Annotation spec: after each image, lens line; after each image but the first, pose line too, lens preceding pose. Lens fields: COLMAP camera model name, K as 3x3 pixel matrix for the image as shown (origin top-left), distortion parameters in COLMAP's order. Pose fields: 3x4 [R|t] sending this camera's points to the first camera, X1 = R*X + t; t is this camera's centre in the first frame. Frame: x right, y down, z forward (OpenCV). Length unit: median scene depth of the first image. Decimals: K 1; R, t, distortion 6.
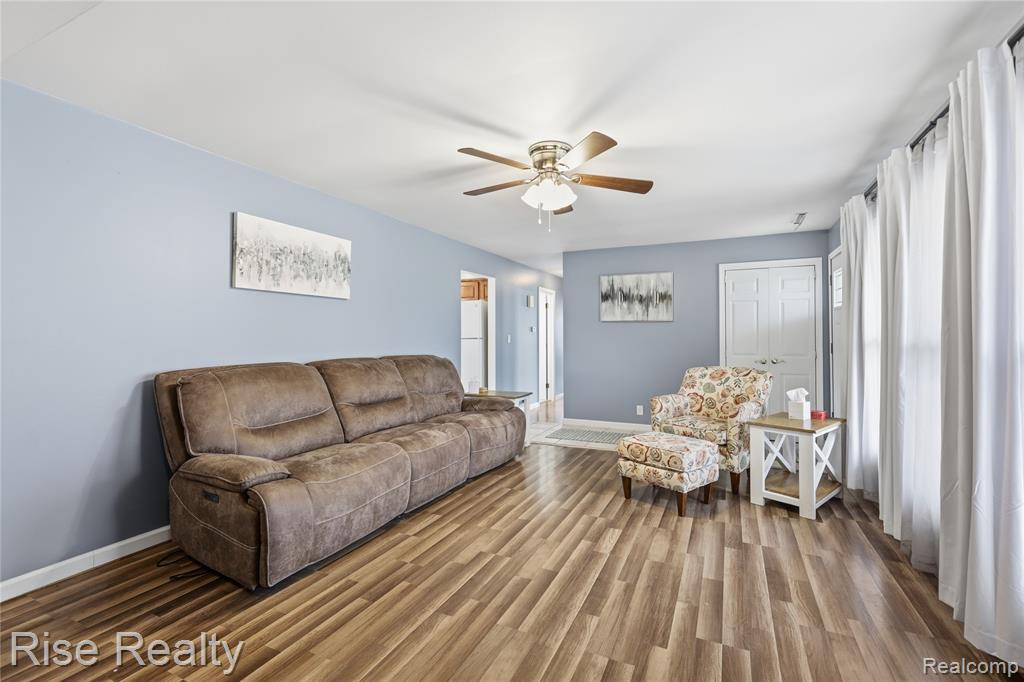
lens RADIAL K [[446.4, 0, 518.4], [0, 446.4, 337.3], [0, 0, 1]] dist [0.002168, 0.000044]
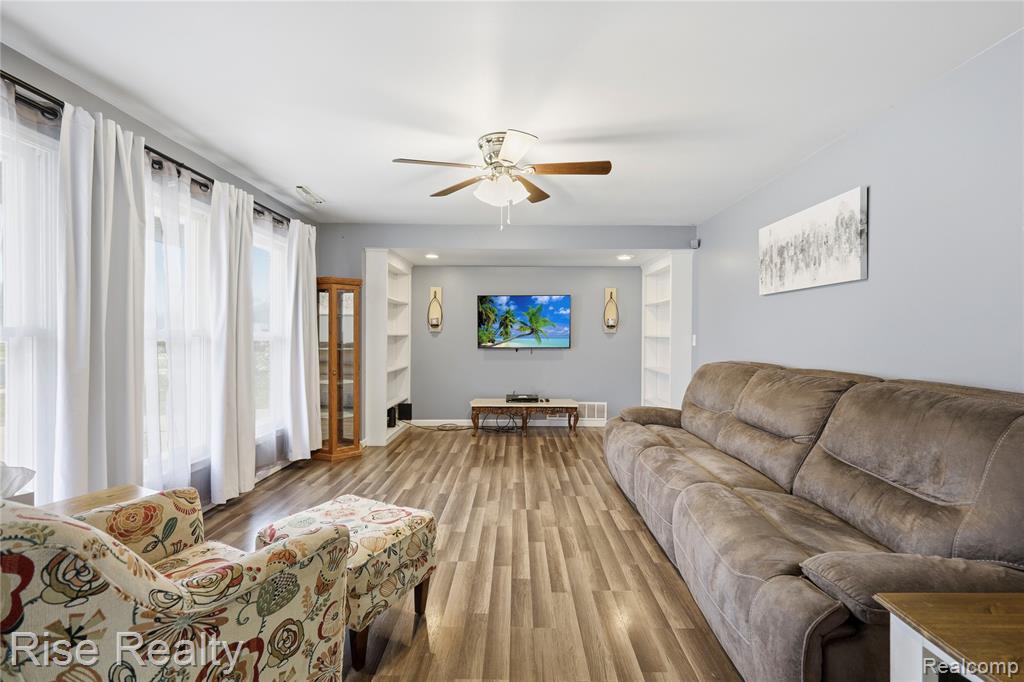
lens RADIAL K [[446.4, 0, 517.4], [0, 446.4, 336.0], [0, 0, 1]] dist [0.002168, 0.000044]
pose [[-0.904112, -0.002471, -0.427289, 0.435032], [-0.004250, 0.999986, 0.003210, -0.007303], [0.427275, 0.004718, -0.904109, 1.806900]]
